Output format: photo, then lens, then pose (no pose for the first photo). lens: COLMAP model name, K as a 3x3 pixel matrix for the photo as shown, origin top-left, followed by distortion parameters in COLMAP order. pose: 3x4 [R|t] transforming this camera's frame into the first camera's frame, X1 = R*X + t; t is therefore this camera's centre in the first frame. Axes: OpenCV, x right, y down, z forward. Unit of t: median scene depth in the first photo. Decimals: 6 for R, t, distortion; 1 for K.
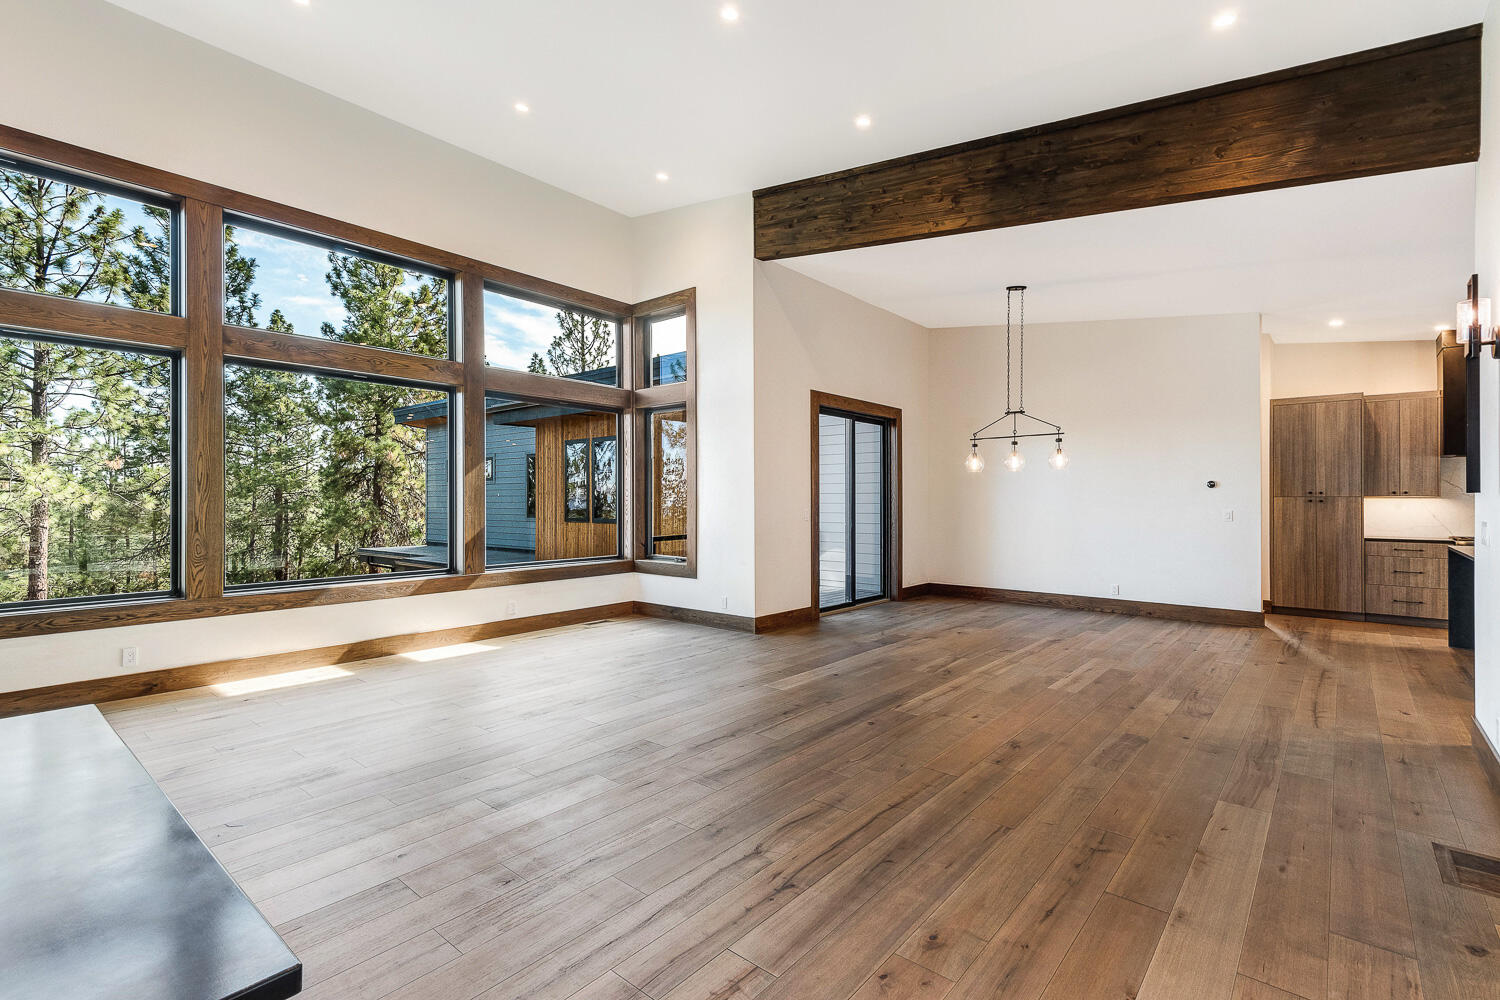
lens RADIAL K [[690.8, 0, 738.2], [0, 690.8, 492.6], [0, 0, 1]] dist [0.021497, -0.008050]
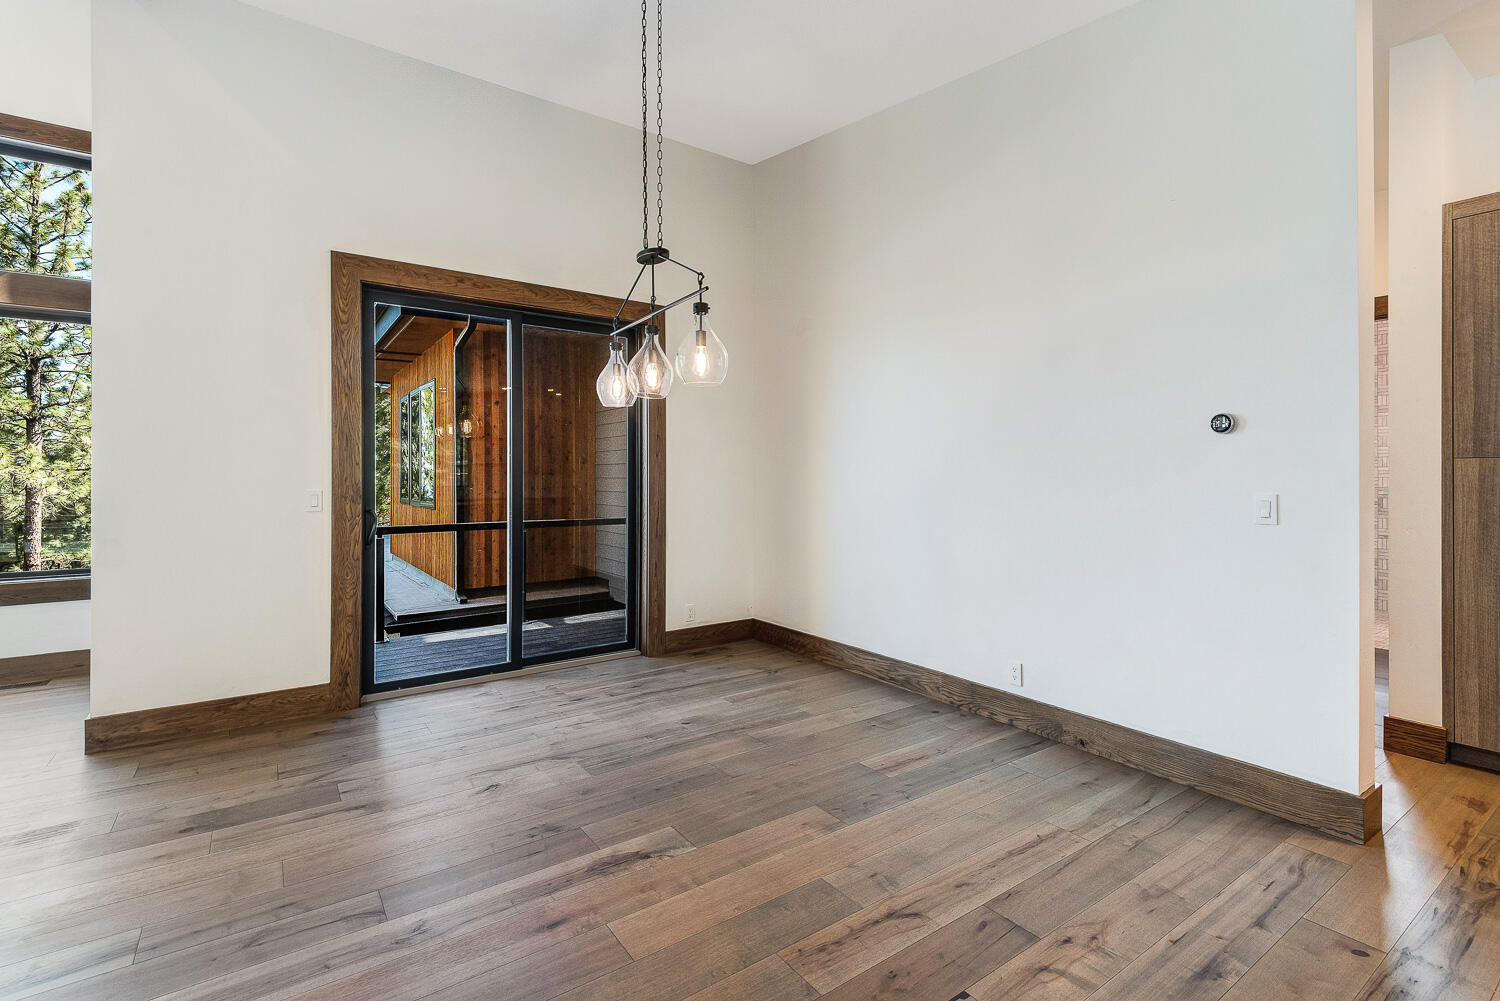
lens RADIAL K [[690.8, 0, 745.4], [0, 690.8, 475.9], [0, 0, 1]] dist [0.021497, -0.008050]
pose [[0.970564, -0.002909, -0.240827, 0.526180], [0.005873, 0.999916, 0.011593, 0.010067], [0.240773, -0.012666, 0.970499, 0.584227]]
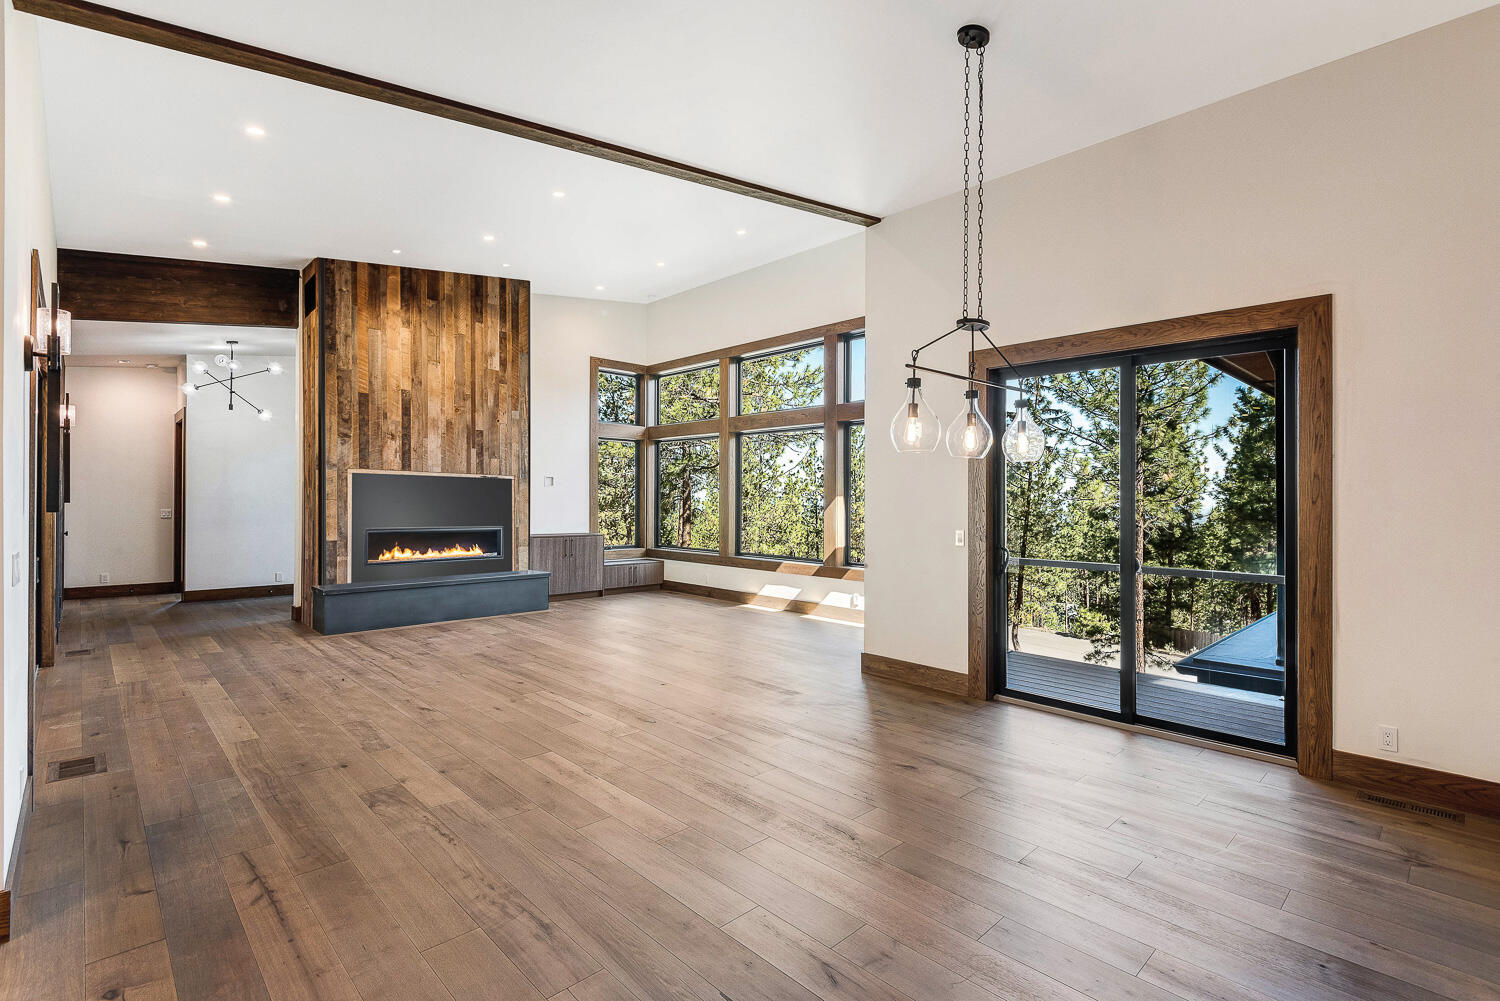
lens RADIAL K [[690.8, 0, 746.6], [0, 690.8, 493.4], [0, 0, 1]] dist [0.021497, -0.008050]
pose [[-0.095242, -0.009275, -0.995411, 0.807039], [0.005161, 0.999939, -0.009811, -0.005774], [0.995441, -0.006072, -0.095188, 0.857570]]
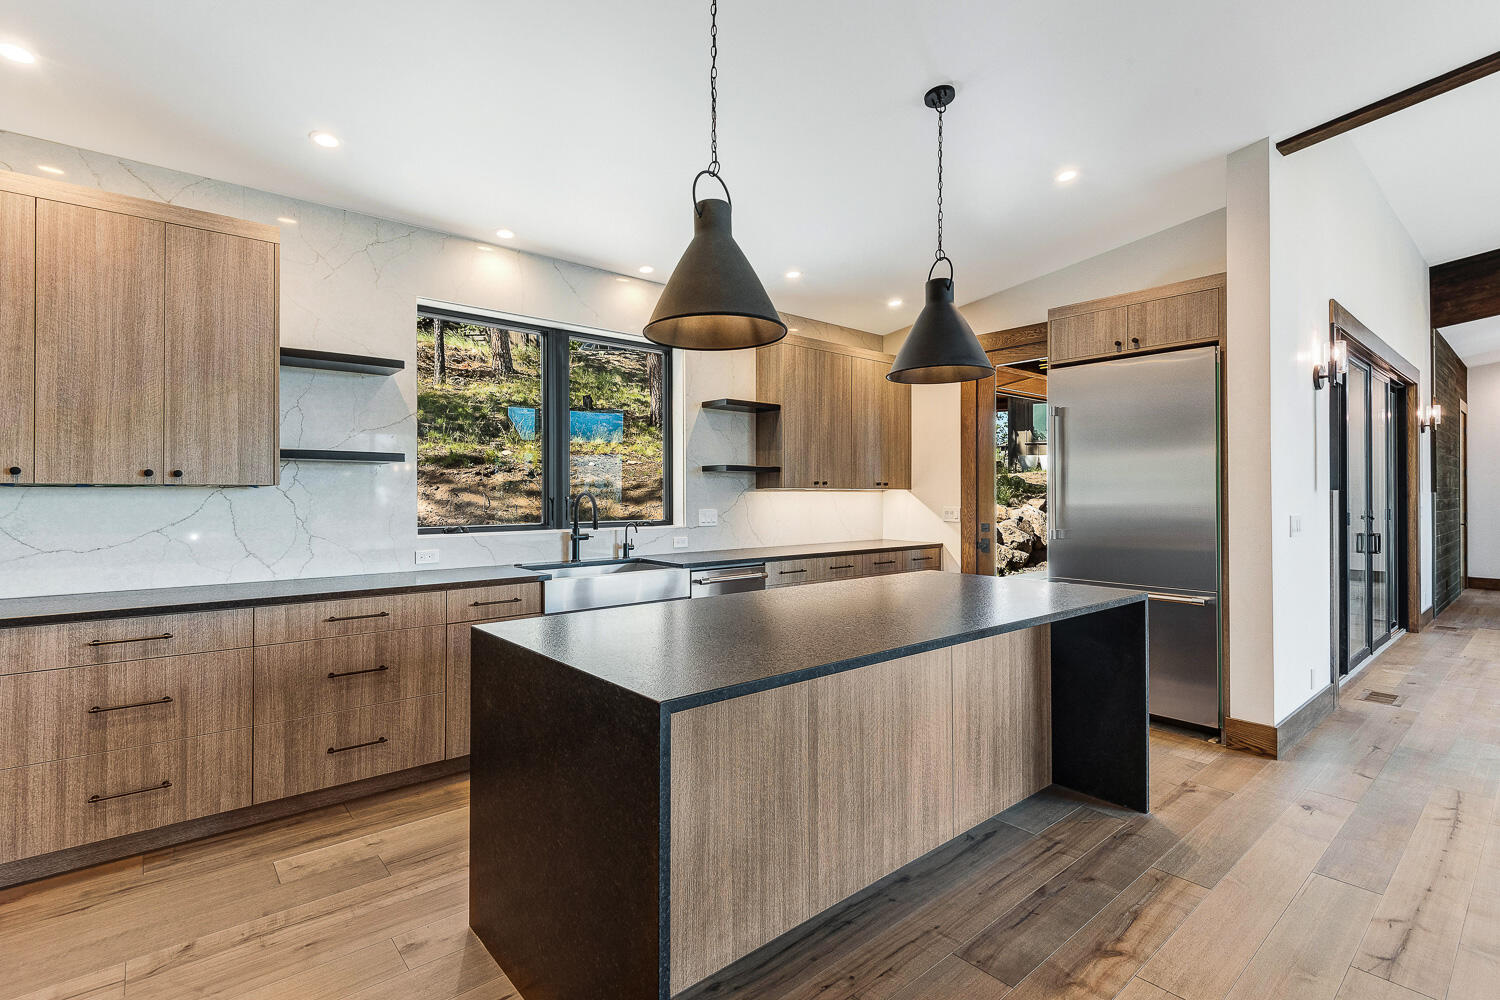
lens RADIAL K [[690.8, 0, 757.9], [0, 690.8, 493.8], [0, 0, 1]] dist [0.021497, -0.008050]
pose [[-0.989386, -0.001926, 0.145299, 0.813738], [-0.003794, 0.999914, -0.012584, 0.009948], [-0.145262, -0.013002, -0.989308, 1.030673]]
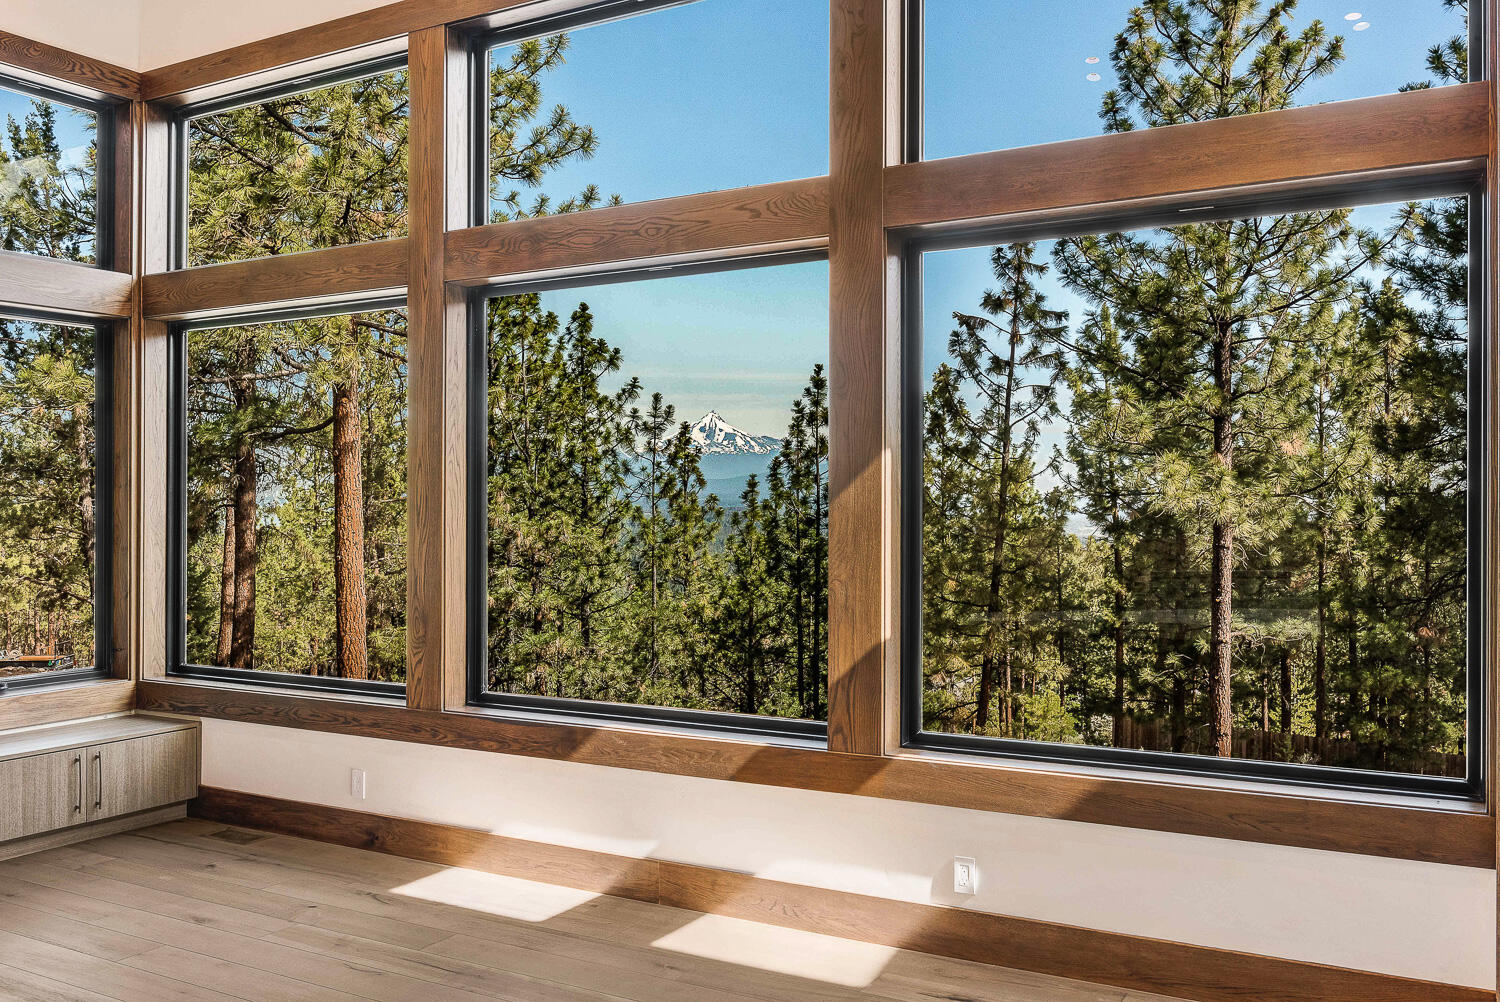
lens RADIAL K [[1303.8, 0, 722.9], [0, 1303.8, 494.5], [0, 0, 1]] dist [0.021482, -0.005757]
pose [[0.177345, -0.003221, -0.984144, 0.239299], [0.015759, 0.999876, -0.000433, -0.016307], [0.984023, -0.015432, 0.177373, 0.719313]]
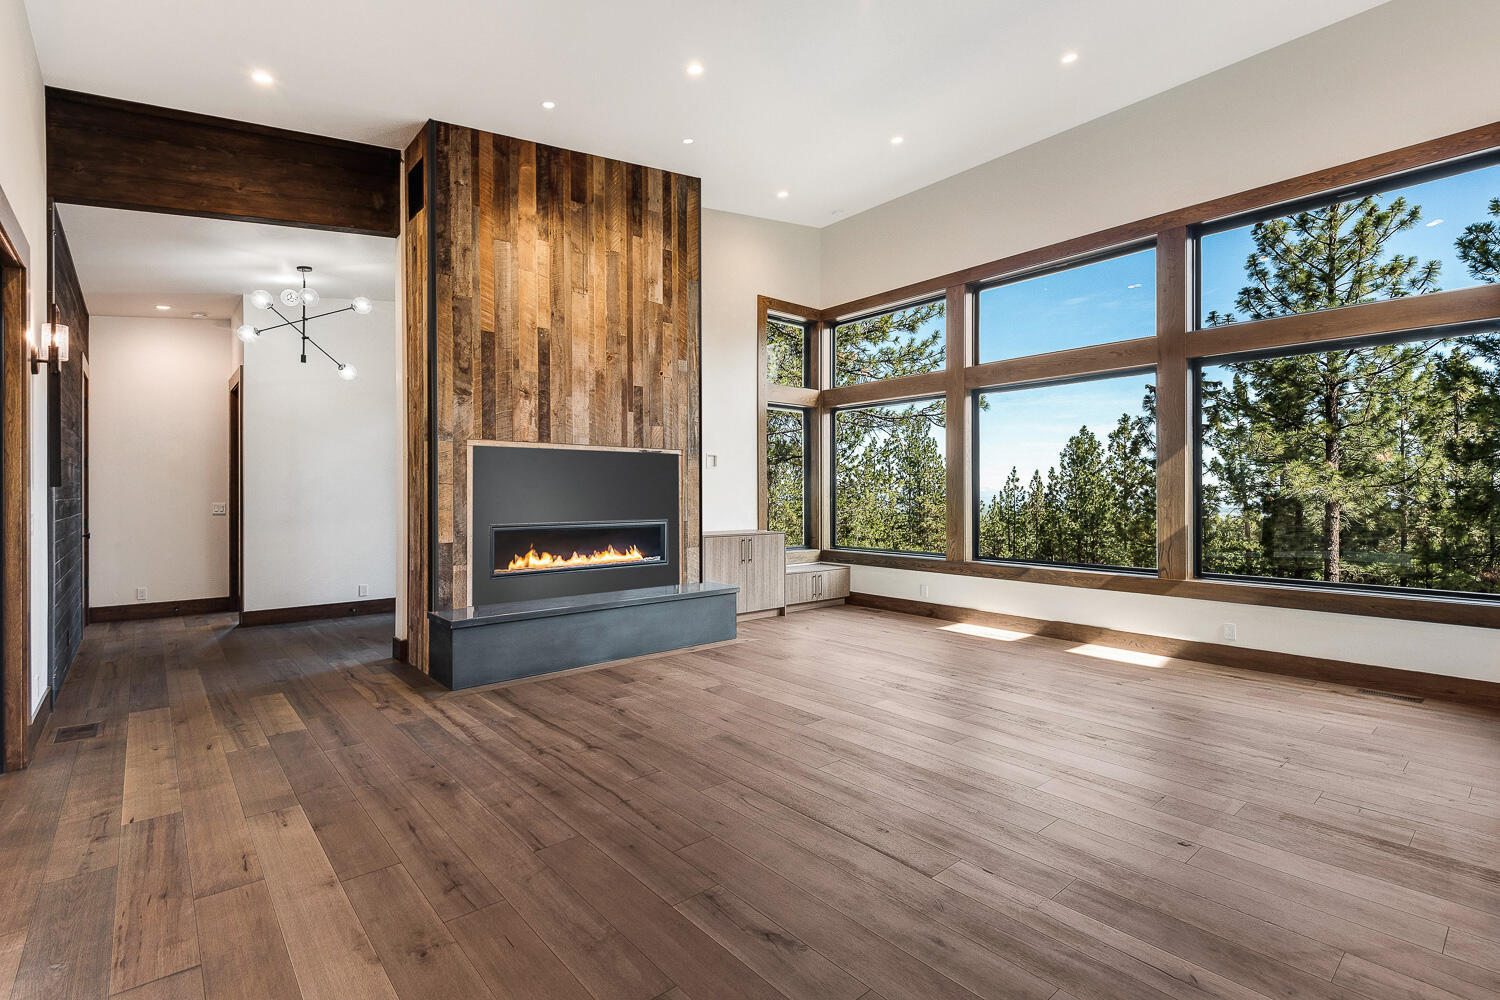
lens RADIAL K [[690.8, 0, 748.2], [0, 690.8, 486.6], [0, 0, 1]] dist [0.021497, -0.008050]
pose [[-0.143853, -0.010306, -0.989545, 0.480938], [0.013278, 0.999836, -0.012343, 0.006521], [0.989510, -0.014914, -0.143693, 0.537477]]
